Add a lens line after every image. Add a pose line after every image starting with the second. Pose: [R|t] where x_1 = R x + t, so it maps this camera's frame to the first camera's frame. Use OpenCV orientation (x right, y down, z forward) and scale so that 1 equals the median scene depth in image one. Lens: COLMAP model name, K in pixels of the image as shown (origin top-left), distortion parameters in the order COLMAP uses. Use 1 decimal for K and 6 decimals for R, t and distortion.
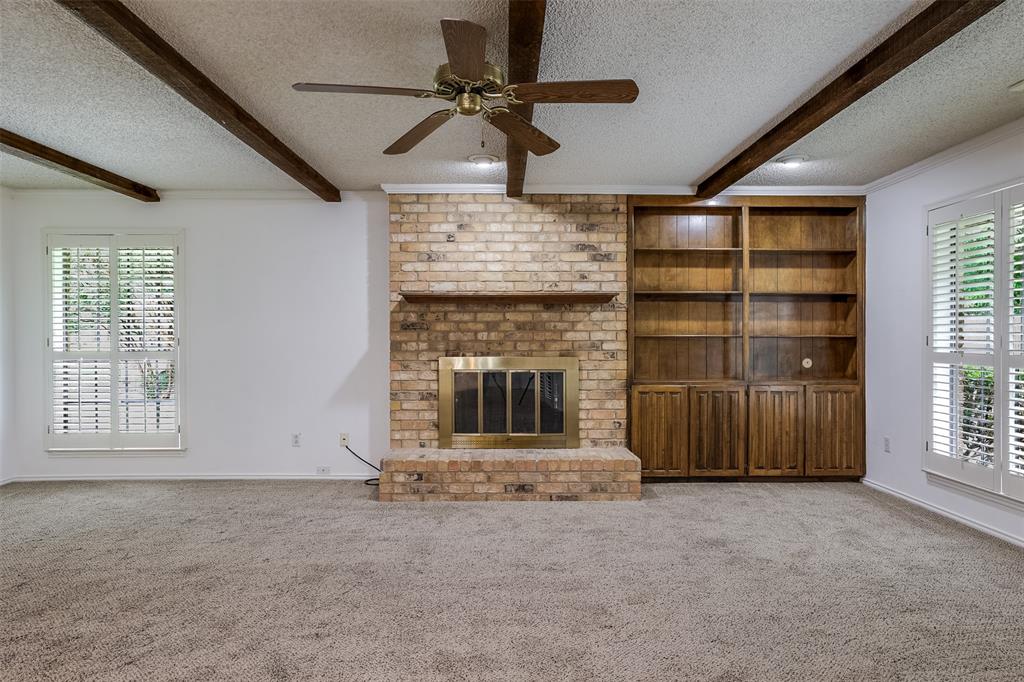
lens RADIAL K [[578.4, 0, 512.0], [0, 578.4, 341.0], [0, 0, 1]] dist [-0.016150, 0.000468]
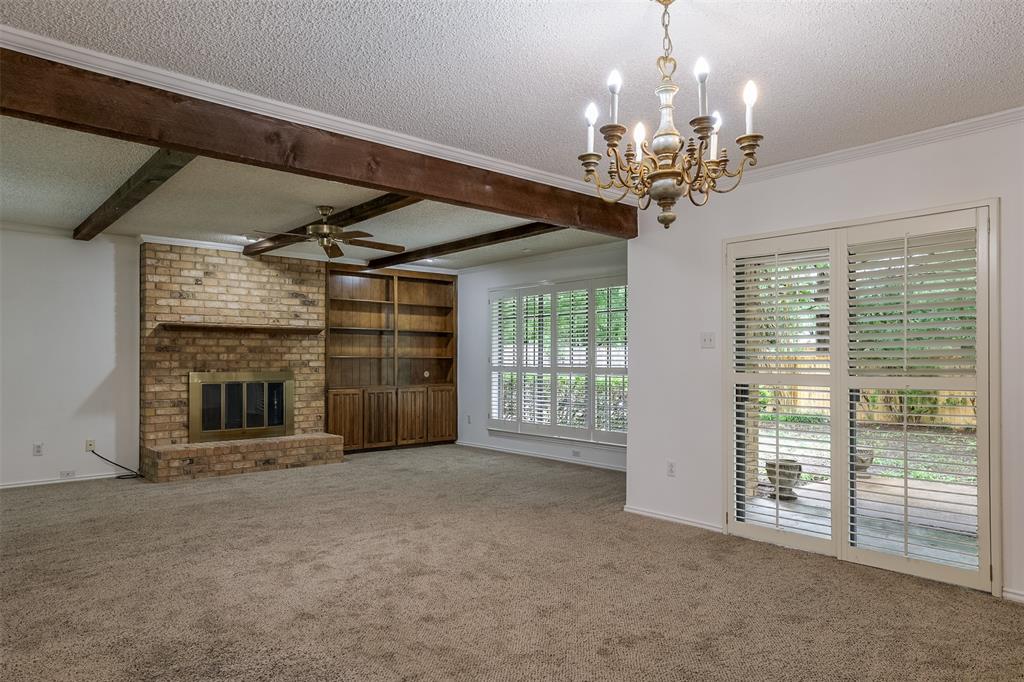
lens RADIAL K [[638.9, 0, 512.2], [0, 638.9, 357.3], [0, 0, 1]] dist [-0.000383, 0.000297]
pose [[0.758614, 0.003053, 0.651533, -0.505416], [0.003822, 0.999951, -0.009136, 0.008658], [-0.651529, 0.009421, 0.758565, -0.553740]]
